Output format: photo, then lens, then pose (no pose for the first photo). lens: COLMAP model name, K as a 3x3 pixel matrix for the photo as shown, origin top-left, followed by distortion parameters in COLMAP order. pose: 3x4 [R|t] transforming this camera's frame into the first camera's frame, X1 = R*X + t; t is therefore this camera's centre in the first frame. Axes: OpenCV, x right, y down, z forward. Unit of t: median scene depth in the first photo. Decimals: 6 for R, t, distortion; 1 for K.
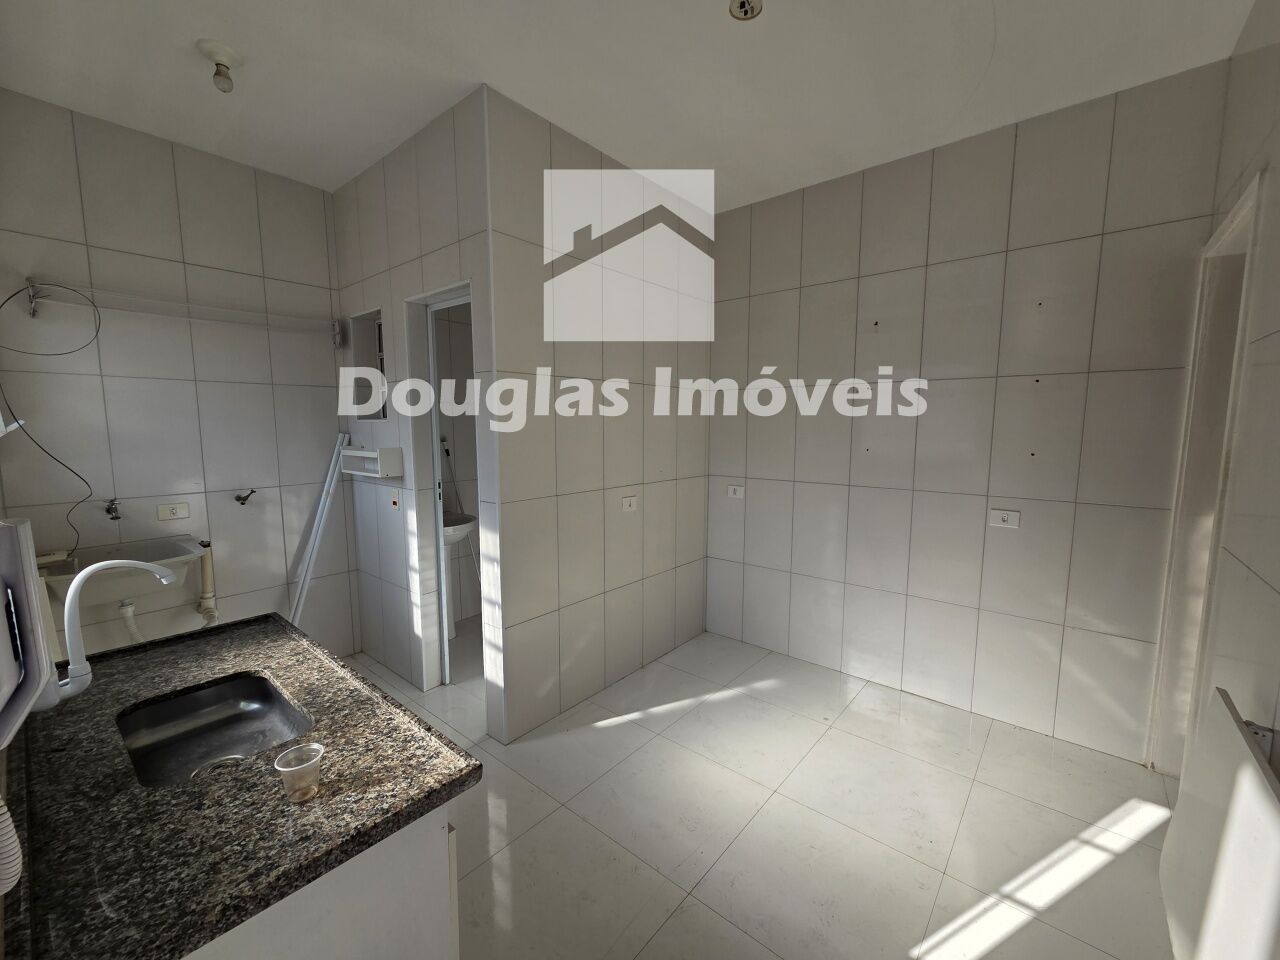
lens RADIAL K [[521.6, 0, 639.3], [0, 521.6, 481.3], [0, 0, 1]] dist [0.004028, 0.000059]
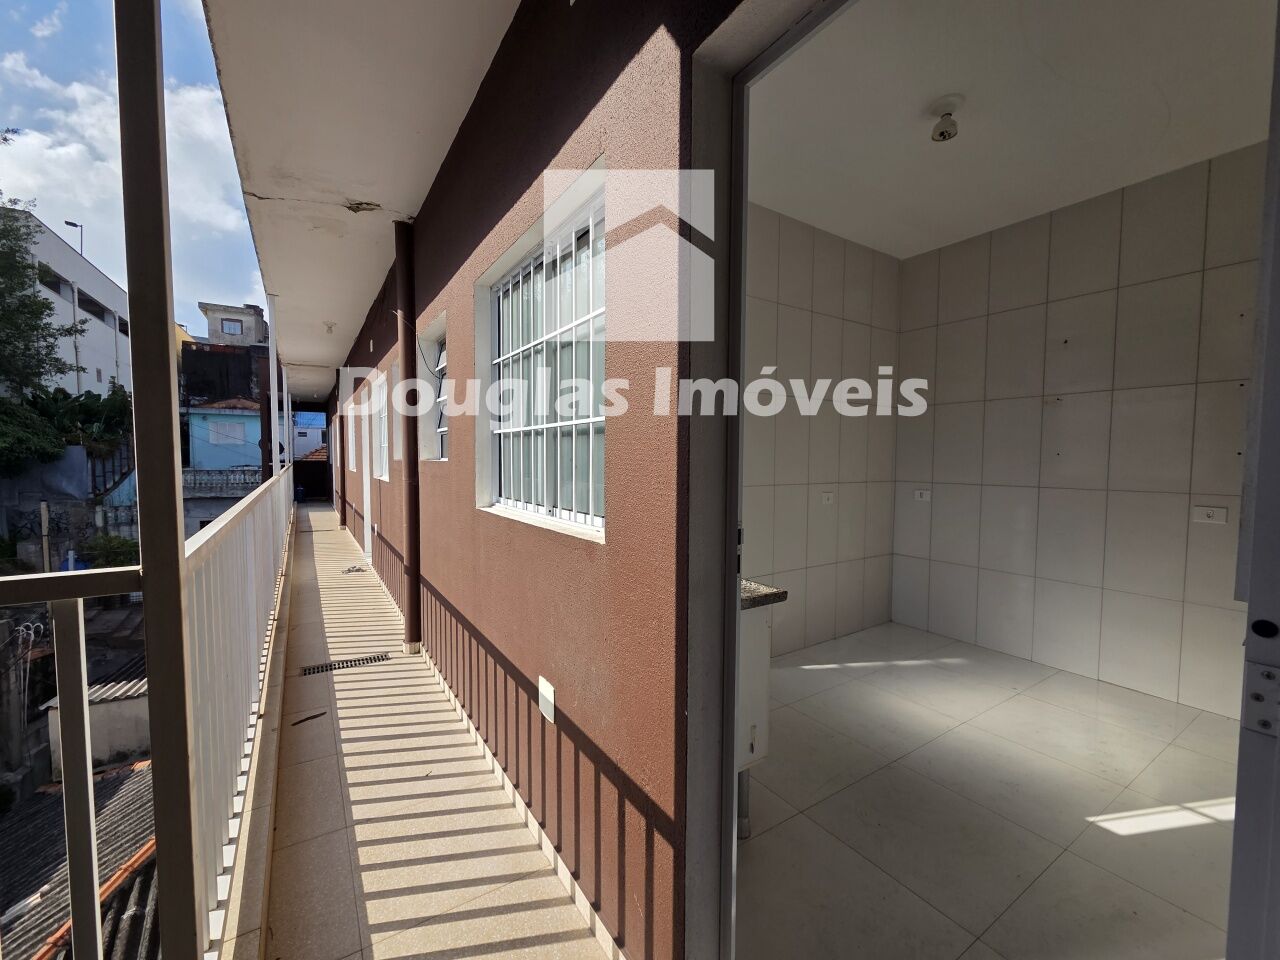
lens RADIAL K [[521.6, 0, 638.6], [0, 521.6, 481.9], [0, 0, 1]] dist [0.004028, 0.000059]
pose [[0.957731, 0.019120, -0.287030, -0.092507], [-0.037473, 0.997579, -0.058584, 0.093629], [0.285215, 0.066864, 0.956129, -0.301285]]
